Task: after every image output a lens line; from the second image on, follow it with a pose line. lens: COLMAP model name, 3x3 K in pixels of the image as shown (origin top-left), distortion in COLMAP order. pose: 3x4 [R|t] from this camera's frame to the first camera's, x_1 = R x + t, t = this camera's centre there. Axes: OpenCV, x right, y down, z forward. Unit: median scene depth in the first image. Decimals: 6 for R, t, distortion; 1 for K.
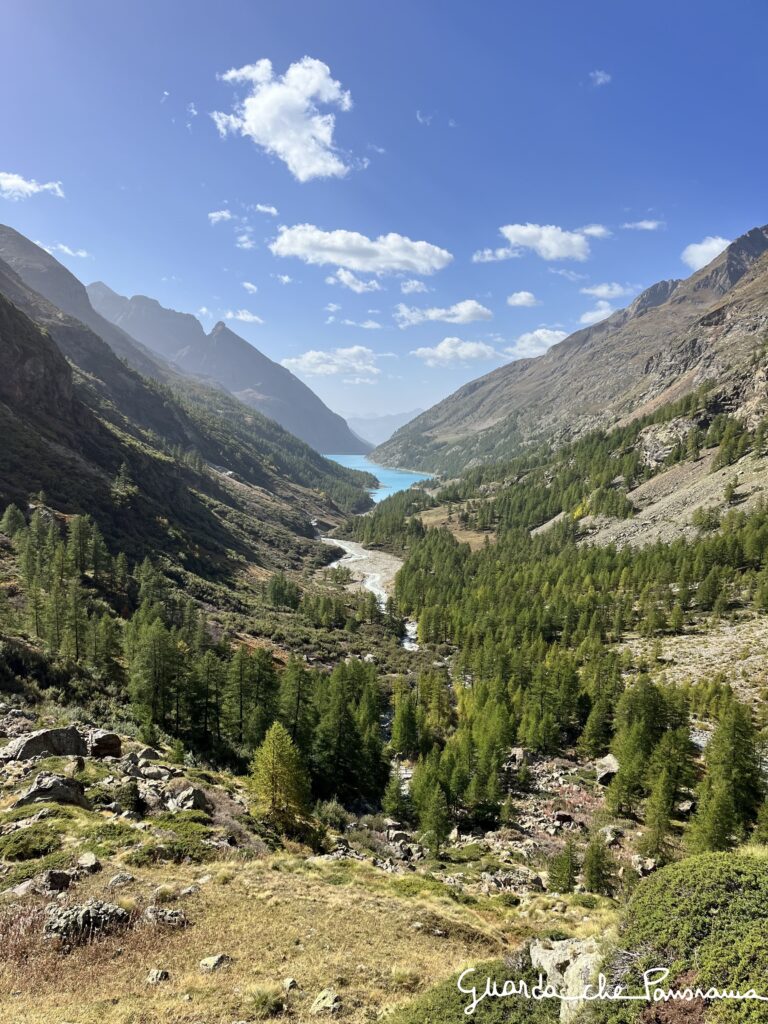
lens RADIAL K [[788.0, 0, 384.0], [0, 788.0, 512.0], [0, 0, 1]] dist [0.046323, -0.003791]
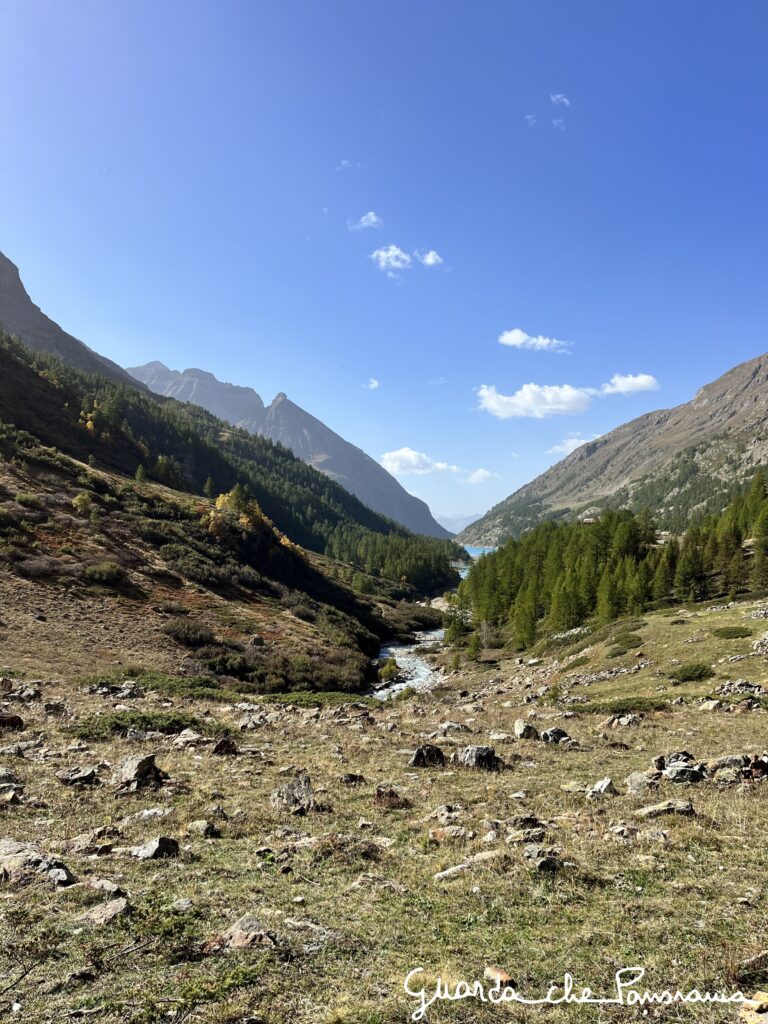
lens RADIAL K [[788.0, 0, 384.0], [0, 788.0, 512.0], [0, 0, 1]] dist [0.046323, -0.003791]
pose [[0.993556, -0.018235, -0.111863, -0.002187], [0.003376, 0.991296, -0.131607, 0.002610], [0.113290, 0.130381, 0.984970, 0.240301]]
